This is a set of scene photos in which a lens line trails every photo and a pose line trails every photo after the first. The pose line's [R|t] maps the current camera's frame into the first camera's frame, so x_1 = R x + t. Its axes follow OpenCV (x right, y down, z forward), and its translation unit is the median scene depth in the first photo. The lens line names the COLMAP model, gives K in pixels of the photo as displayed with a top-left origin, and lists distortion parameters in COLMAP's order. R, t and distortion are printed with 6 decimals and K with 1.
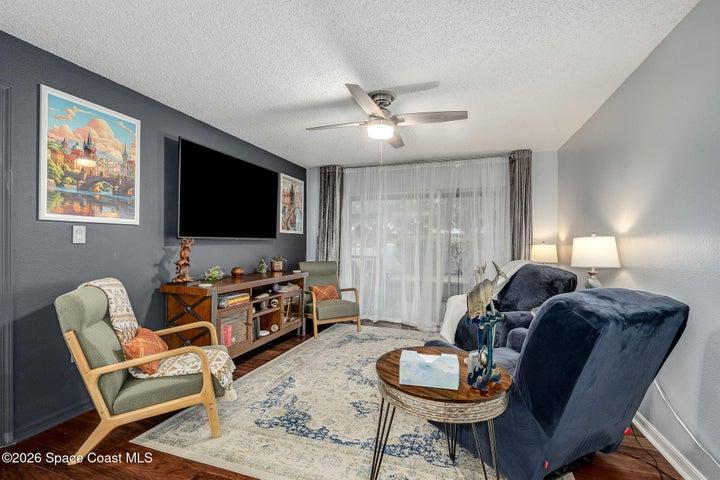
lens RADIAL K [[329.0, 0, 357.3], [0, 329.0, 238.0], [0, 0, 1]] dist [-0.000593, 0.000536]
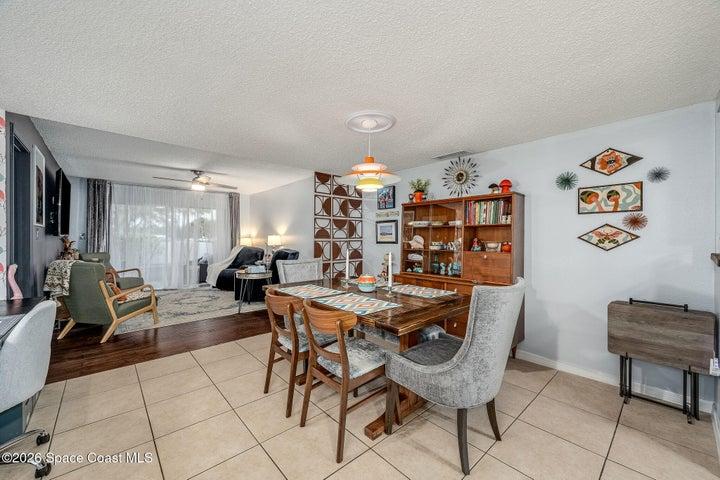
lens RADIAL K [[288.4, 0, 361.0], [0, 288.4, 239.0], [0, 0, 1]] dist [-0.000589, 0.000738]
pose [[0.486267, -0.009982, 0.873753, -1.097628], [-0.008251, 0.999838, 0.016014, -0.017686], [-0.873771, -0.014996, 0.486106, -0.897597]]
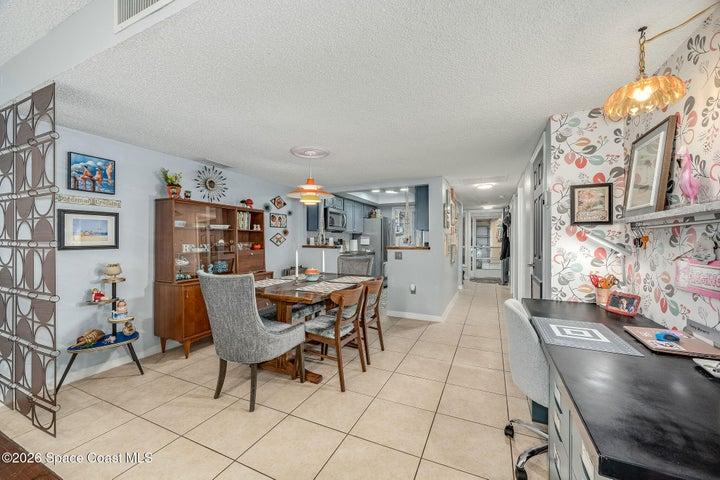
lens RADIAL K [[288.4, 0, 355.4], [0, 288.4, 239.7], [0, 0, 1]] dist [-0.000589, 0.000738]
pose [[-0.993192, -0.008115, 0.116207, -0.644877], [-0.009688, 0.999869, -0.012984, 0.003889], [-0.116086, -0.014021, -0.993140, 0.572715]]
